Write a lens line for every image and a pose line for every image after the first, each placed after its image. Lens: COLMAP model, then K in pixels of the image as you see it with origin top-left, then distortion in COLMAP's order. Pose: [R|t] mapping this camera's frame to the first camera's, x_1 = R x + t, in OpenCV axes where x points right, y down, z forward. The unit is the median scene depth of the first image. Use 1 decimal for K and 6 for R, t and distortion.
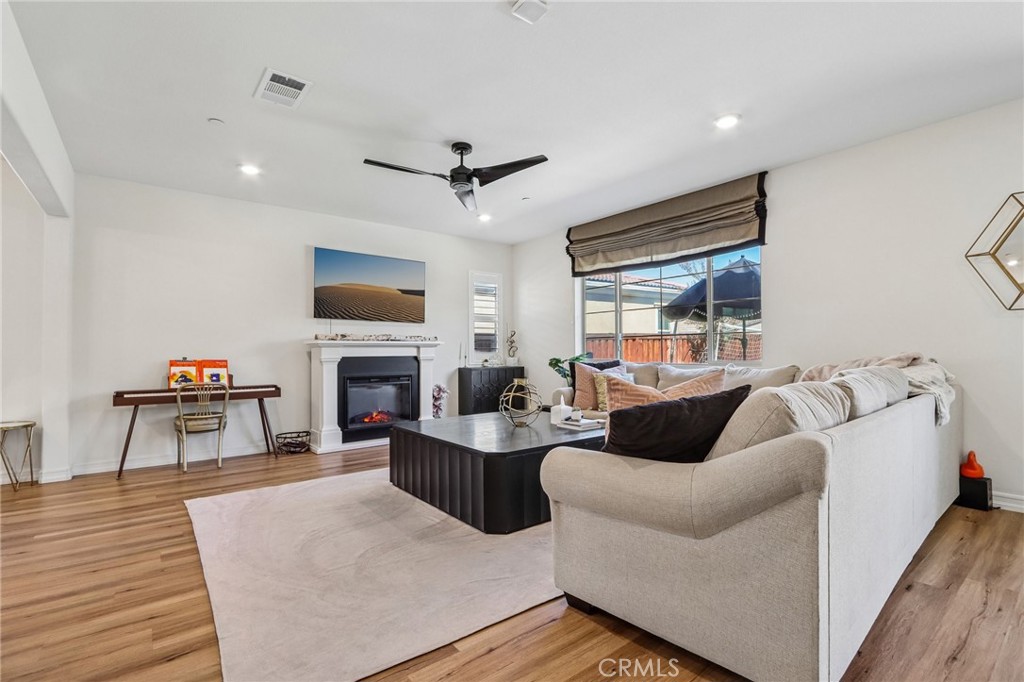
lens RADIAL K [[483.0, 0, 516.1], [0, 483.0, 344.5], [0, 0, 1]] dist [-0.009338, 0.002692]
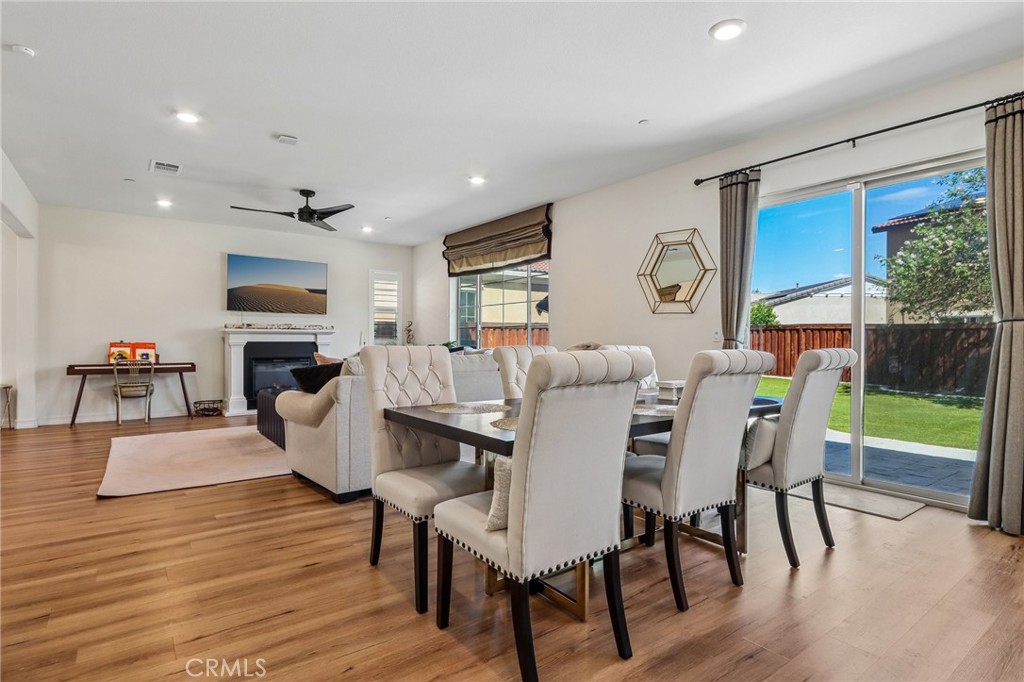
lens RADIAL K [[540.5, 0, 508.7], [0, 540.5, 342.3], [0, 0, 1]] dist [0.010631, -0.002421]
pose [[0.998987, 0.010605, -0.043723, 0.434192], [-0.009714, 0.999742, 0.020549, -0.009777], [0.043929, -0.020103, 0.998832, -0.439607]]
